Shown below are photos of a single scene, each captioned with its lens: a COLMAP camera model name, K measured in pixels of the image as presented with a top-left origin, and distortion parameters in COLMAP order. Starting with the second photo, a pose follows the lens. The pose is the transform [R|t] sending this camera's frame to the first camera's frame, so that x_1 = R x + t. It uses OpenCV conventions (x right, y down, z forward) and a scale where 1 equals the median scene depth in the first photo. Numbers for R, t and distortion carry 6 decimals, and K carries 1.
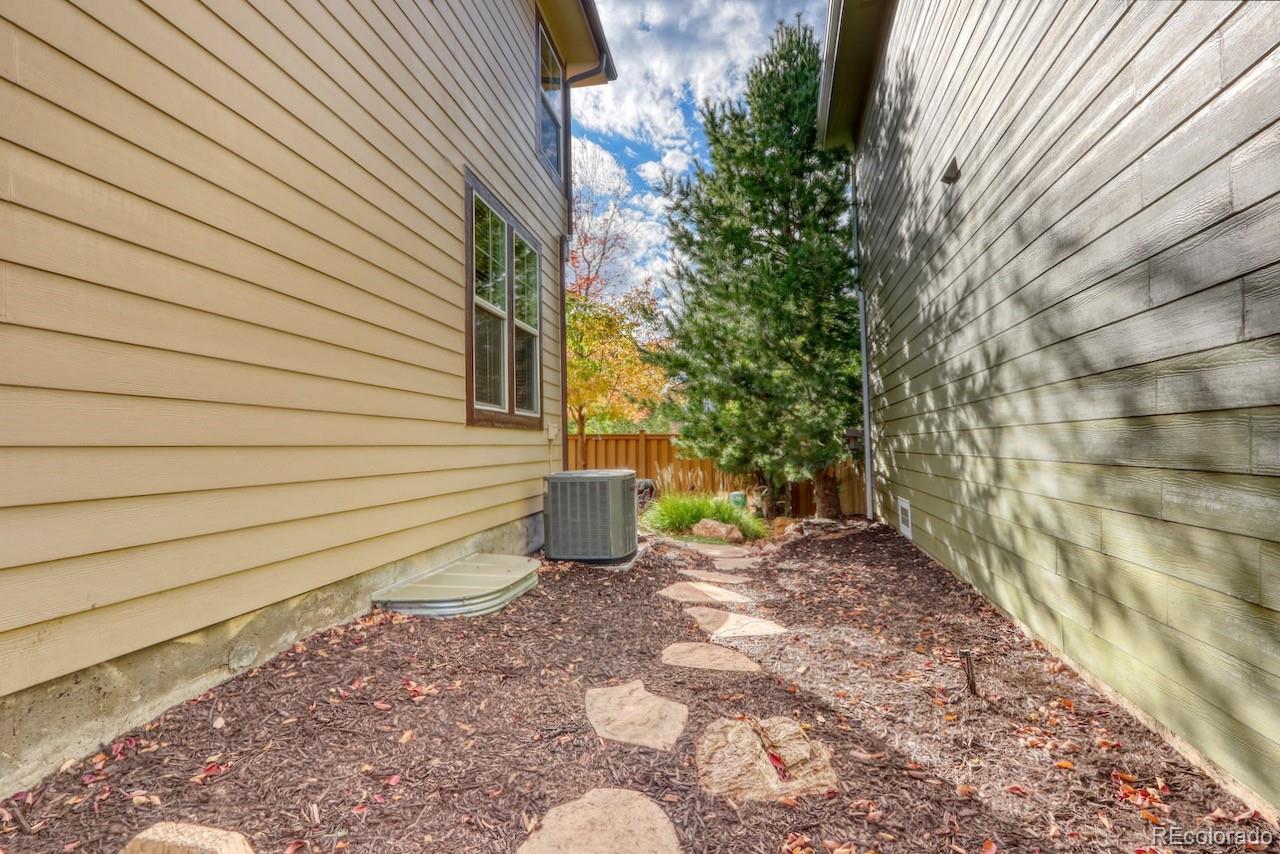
lens RADIAL K [[600.4, 0, 637.9], [0, 600.4, 426.6], [0, 0, 1]] dist [-0.016507, 0.000935]
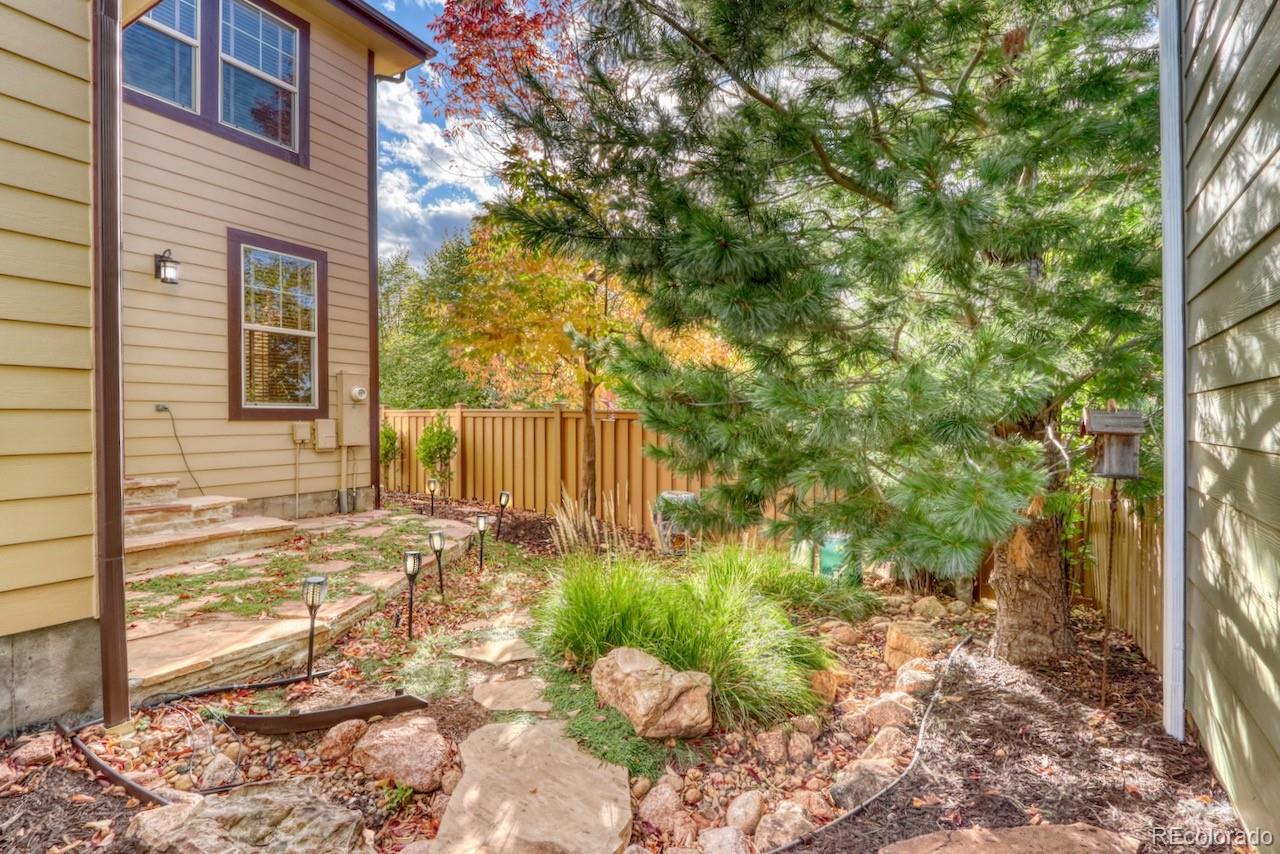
lens RADIAL K [[600.4, 0, 632.1], [0, 600.4, 427.3], [0, 0, 1]] dist [-0.016507, 0.000935]
pose [[0.929745, 0.015105, -0.367893, 0.249904], [0.001302, 0.999017, 0.044307, -0.000180], [0.368201, -0.041674, 0.928812, 0.652653]]
